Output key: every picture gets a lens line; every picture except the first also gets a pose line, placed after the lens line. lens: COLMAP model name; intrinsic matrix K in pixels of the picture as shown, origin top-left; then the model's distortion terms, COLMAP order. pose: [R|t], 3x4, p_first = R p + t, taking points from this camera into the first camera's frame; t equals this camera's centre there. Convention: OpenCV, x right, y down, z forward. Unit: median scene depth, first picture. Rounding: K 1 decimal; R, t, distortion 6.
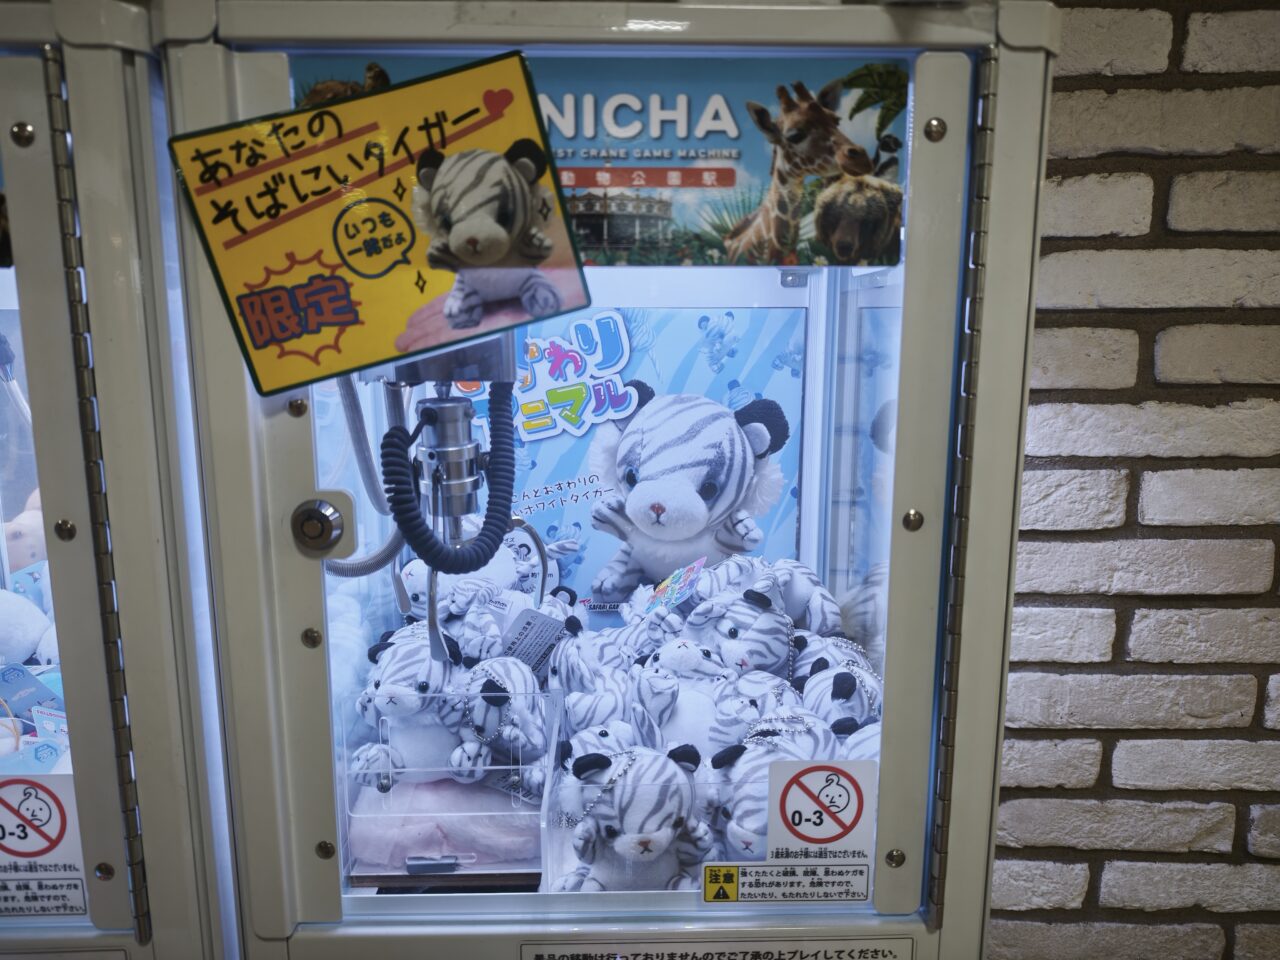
lens RADIAL K [[866.2, 0, 643.1], [0, 866.2, 472.4], [0, 0, 1]] dist [0.036984, -0.041384]
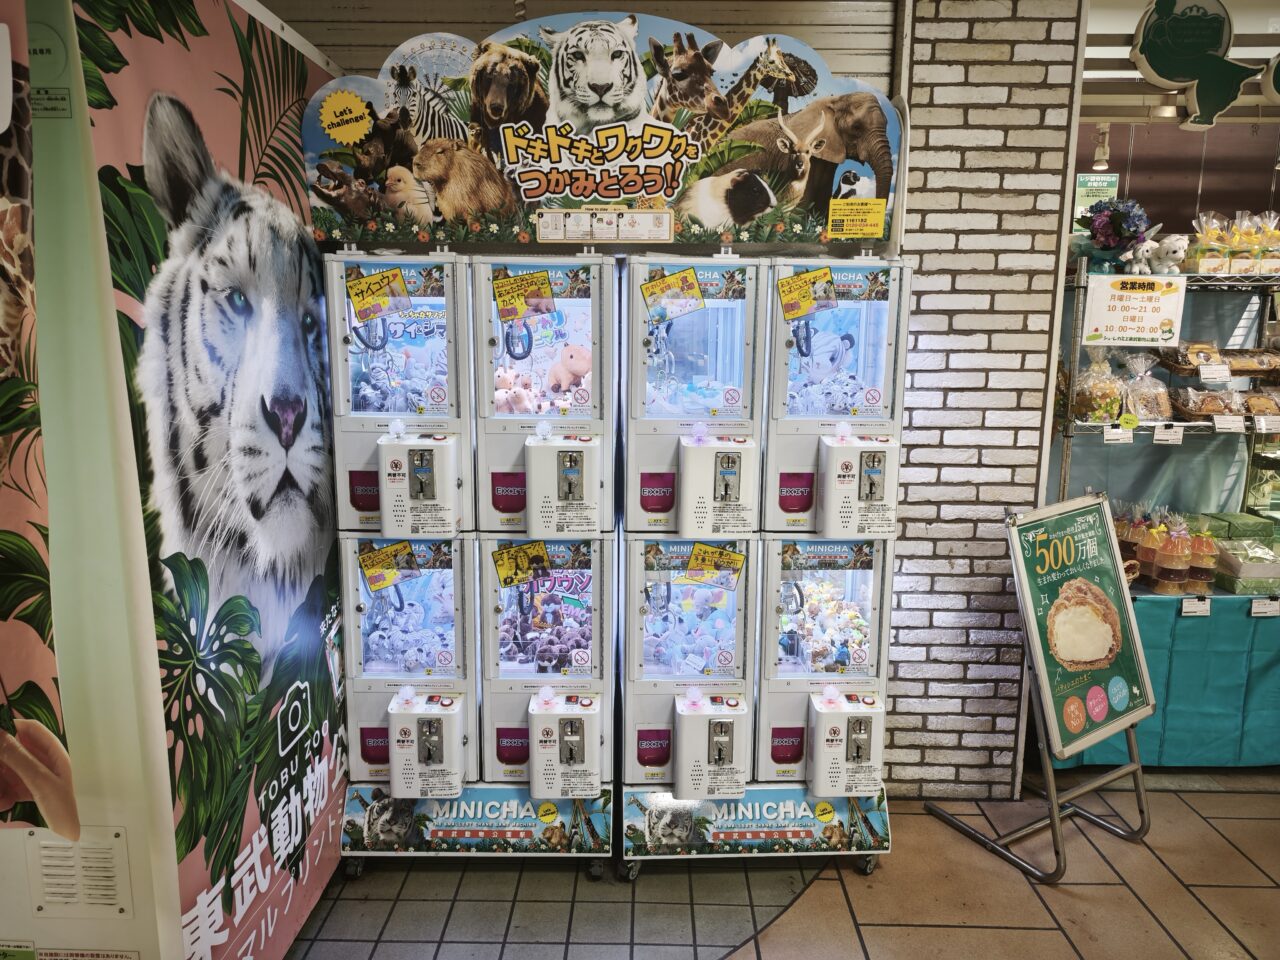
lens RADIAL K [[866.2, 0, 643.1], [0, 866.2, 472.4], [0, 0, 1]] dist [0.036984, -0.041384]
pose [[0.999393, 0.007568, 0.034010, -0.873055], [-0.007473, 0.999968, -0.002919, 0.536329], [-0.034031, 0.002663, 0.999417, -2.709175]]
